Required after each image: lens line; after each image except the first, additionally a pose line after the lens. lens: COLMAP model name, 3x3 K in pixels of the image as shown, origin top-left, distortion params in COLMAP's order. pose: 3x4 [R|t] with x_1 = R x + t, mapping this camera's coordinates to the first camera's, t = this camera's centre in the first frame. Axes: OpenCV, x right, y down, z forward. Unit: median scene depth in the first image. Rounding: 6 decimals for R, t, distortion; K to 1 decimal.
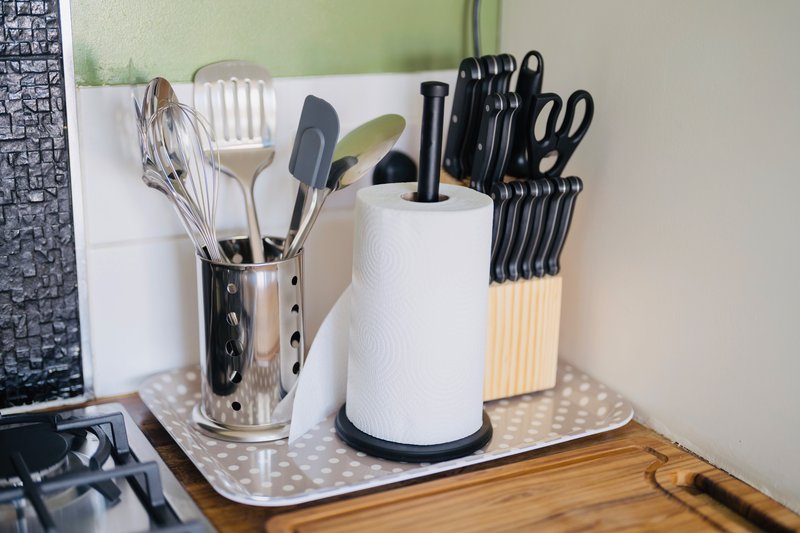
lens RADIAL K [[1182.9, 0, 400.0], [0, 1182.9, 266.5], [0, 0, 1]] dist [0.023199, 0.070671]
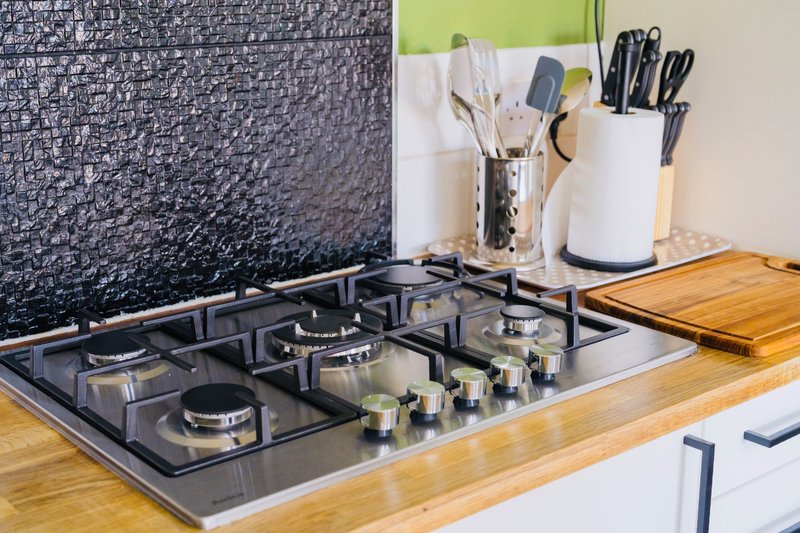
lens RADIAL K [[1182.9, 0, 400.0], [0, 1182.9, 266.5], [0, 0, 1]] dist [0.023199, 0.070671]
pose [[0.974858, -0.067336, 0.212410, -0.607599], [0.070787, 0.997454, -0.008678, 0.138984], [-0.211285, 0.023496, 0.977142, -0.522471]]
